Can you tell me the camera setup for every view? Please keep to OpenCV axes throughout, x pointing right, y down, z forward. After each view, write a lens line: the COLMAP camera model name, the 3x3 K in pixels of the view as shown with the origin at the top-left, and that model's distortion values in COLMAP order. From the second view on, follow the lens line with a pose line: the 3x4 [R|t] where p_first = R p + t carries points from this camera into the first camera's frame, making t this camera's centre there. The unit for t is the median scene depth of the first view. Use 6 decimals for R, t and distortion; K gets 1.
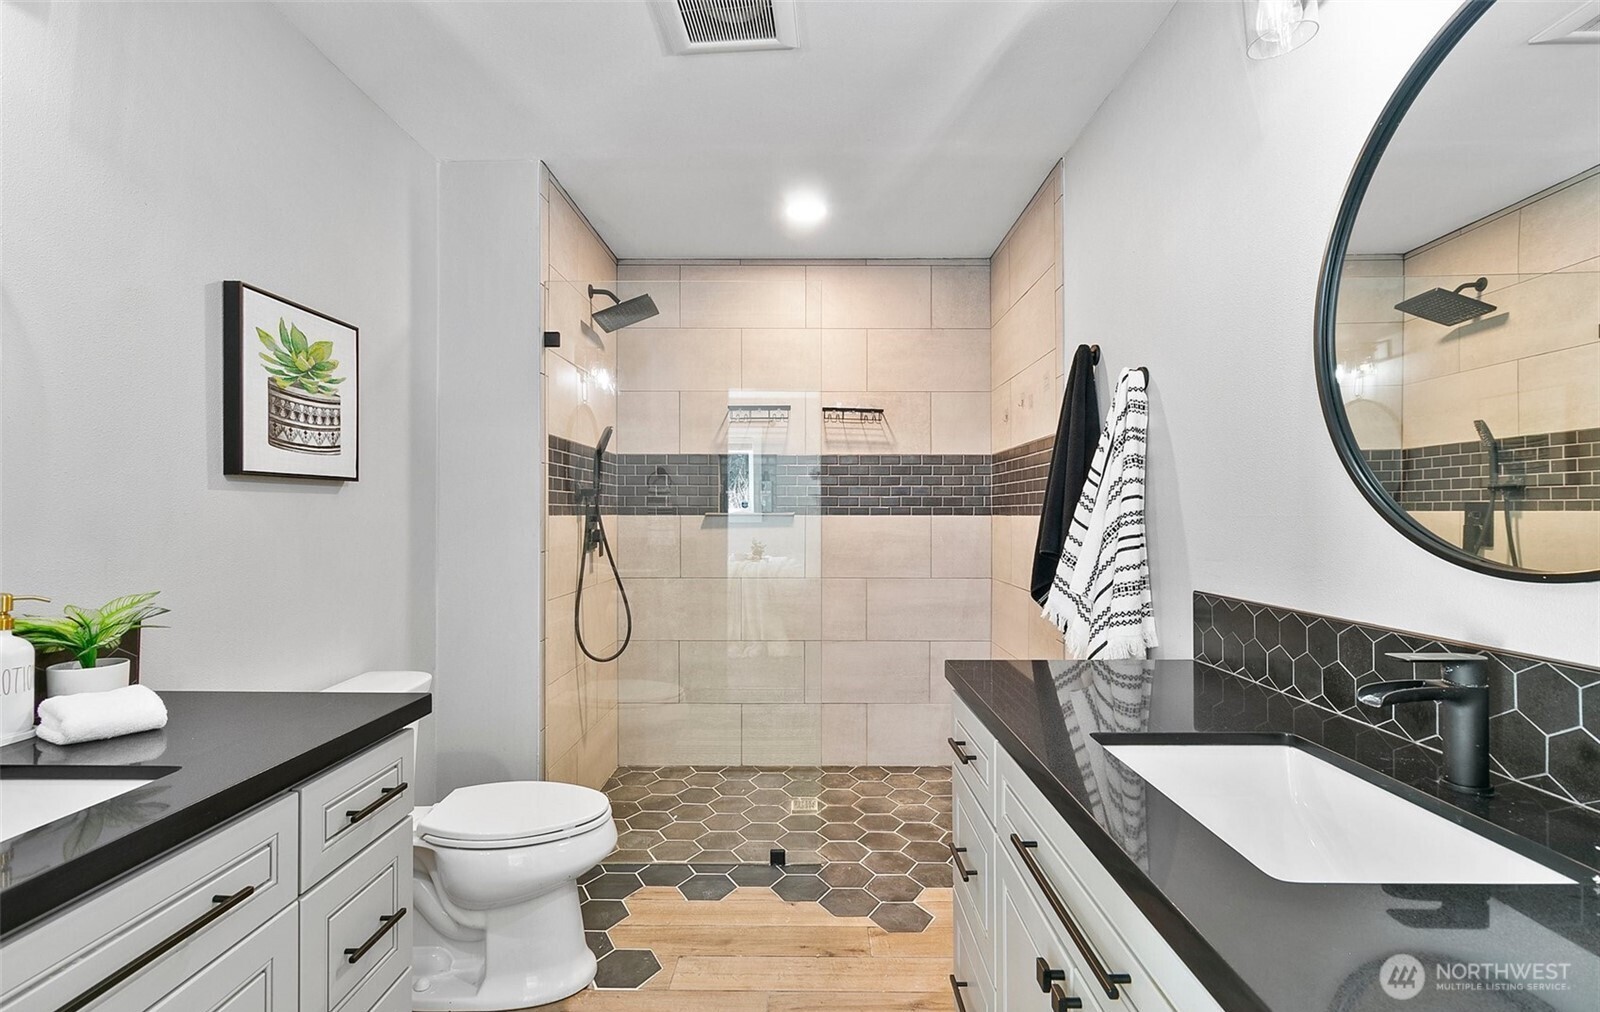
lens RADIAL K [[747.4, 0, 802.7], [0, 747.4, 517.0], [0, 0, 1]] dist [0.000952, 0.001708]
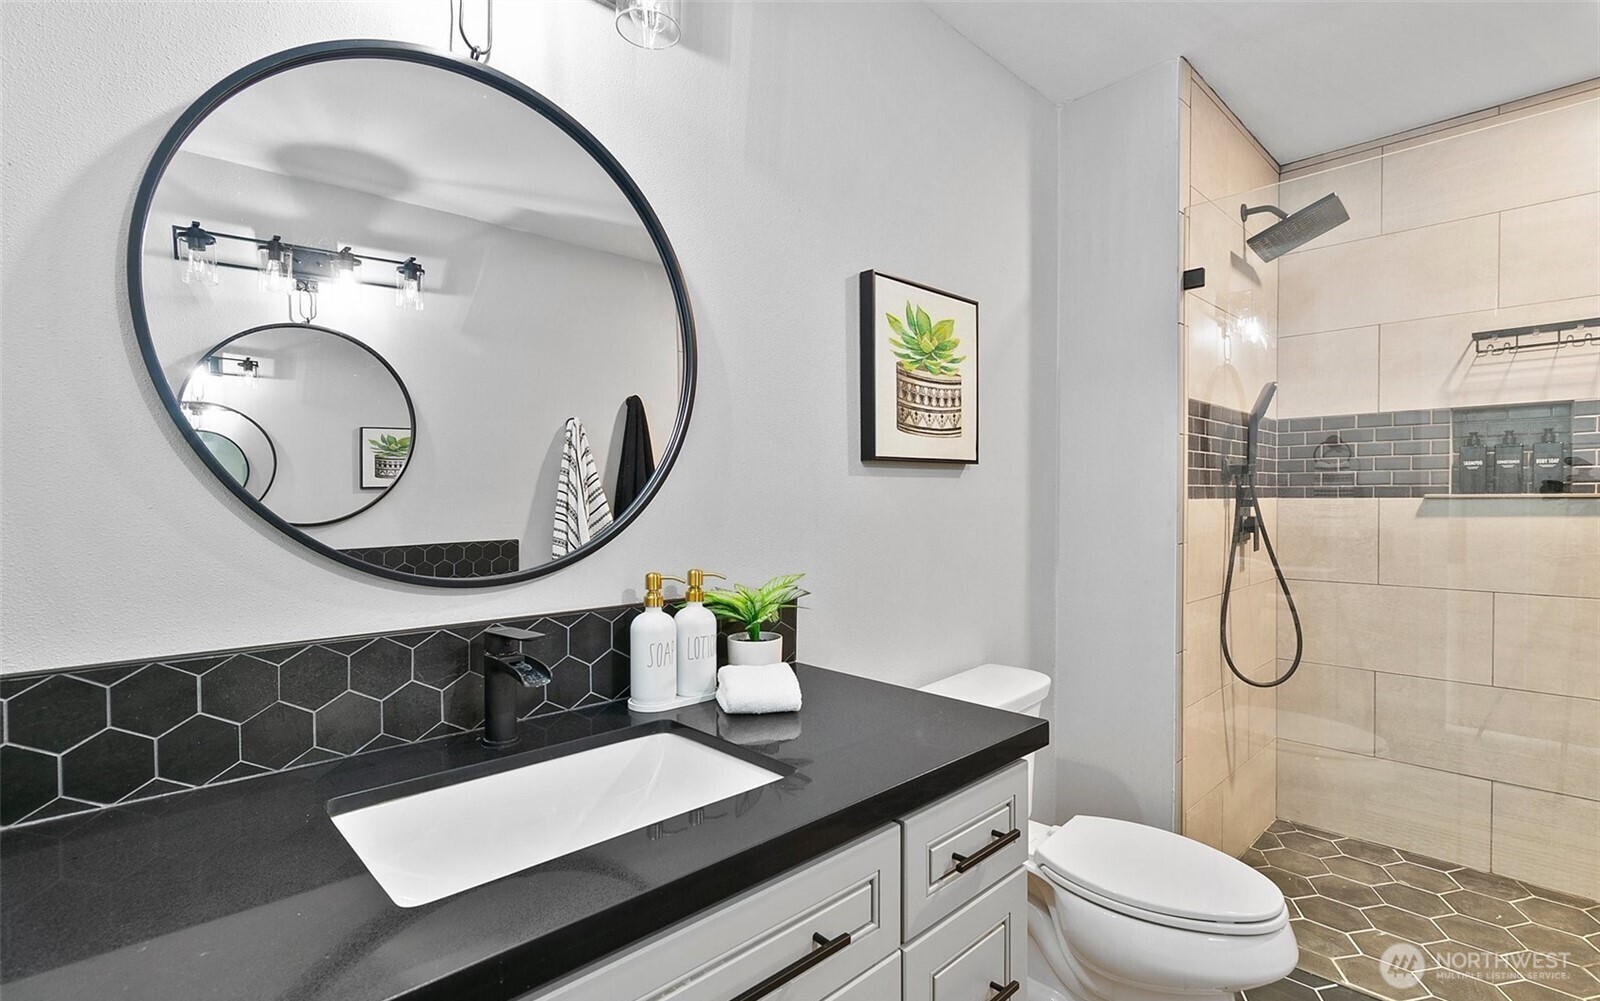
lens RADIAL K [[737.2, 0, 798.3], [0, 737.2, 510.9], [0, 0, 1]] dist [-0.001437, 0.000067]
pose [[0.701568, 0.007661, -0.712561, -0.085732], [0.002920, 0.999903, 0.013626, -0.001495], [0.712597, -0.011640, 0.701478, 0.177395]]
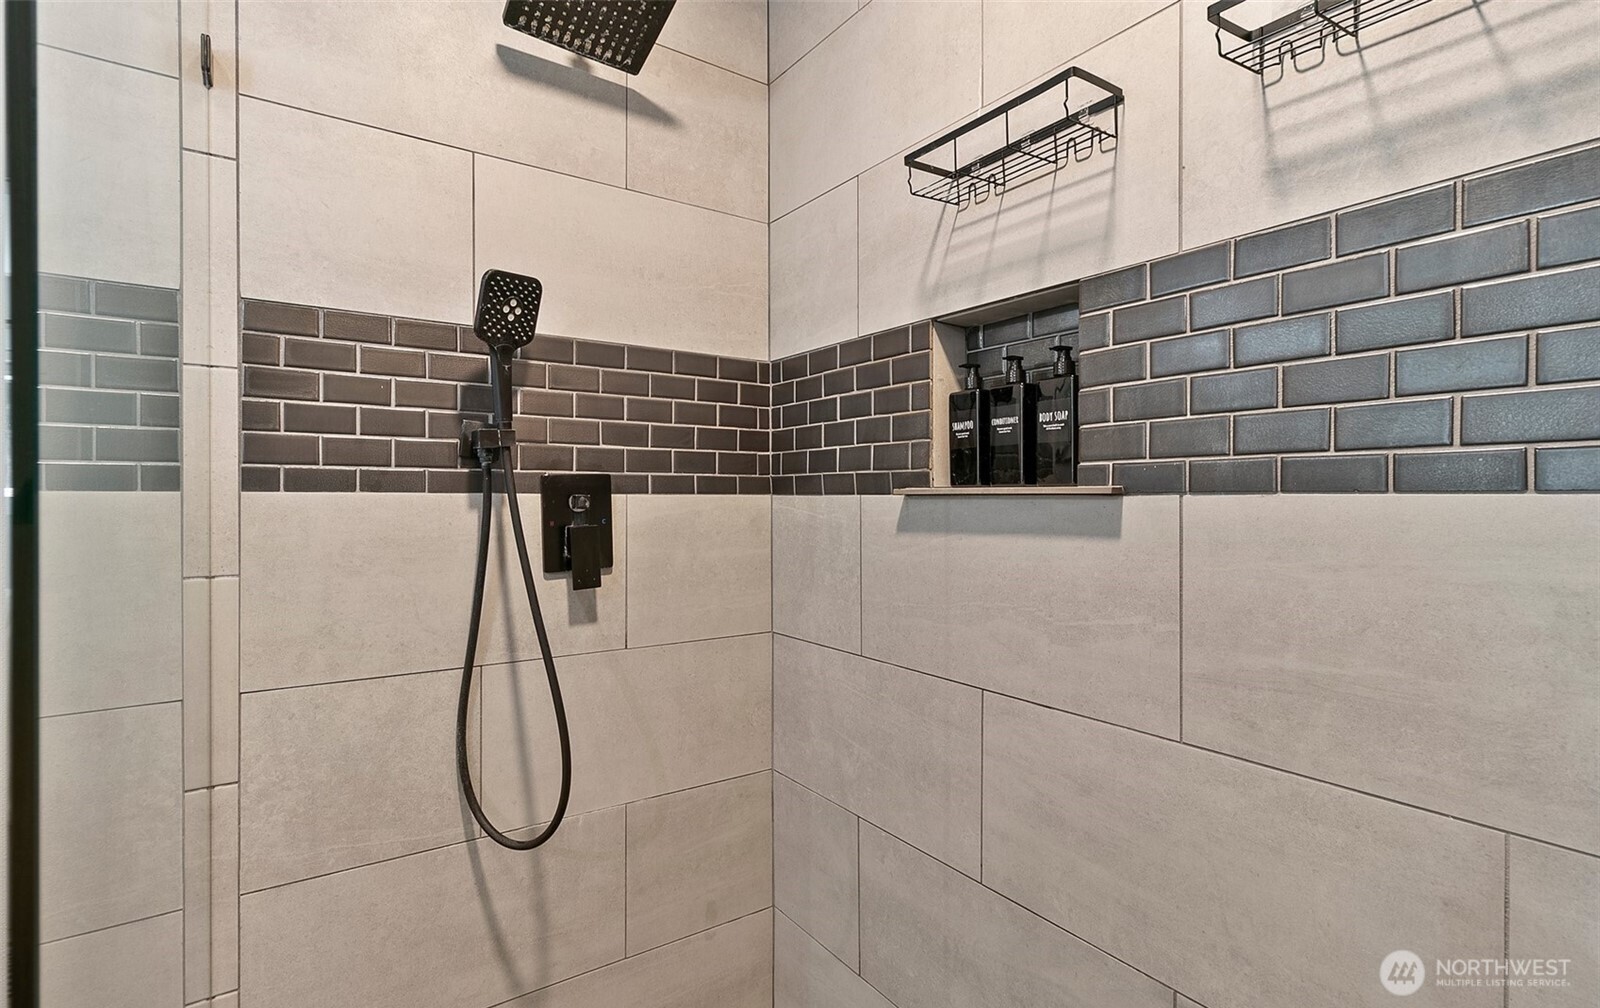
lens RADIAL K [[747.4, 0, 797.9], [0, 747.4, 497.5], [0, 0, 1]] dist [0.000952, 0.001708]
pose [[0.568365, -0.000702, -0.822776, 0.235196], [-0.002184, 0.999995, -0.002362, 0.000122], [0.822774, 0.003140, 0.568360, 1.283453]]
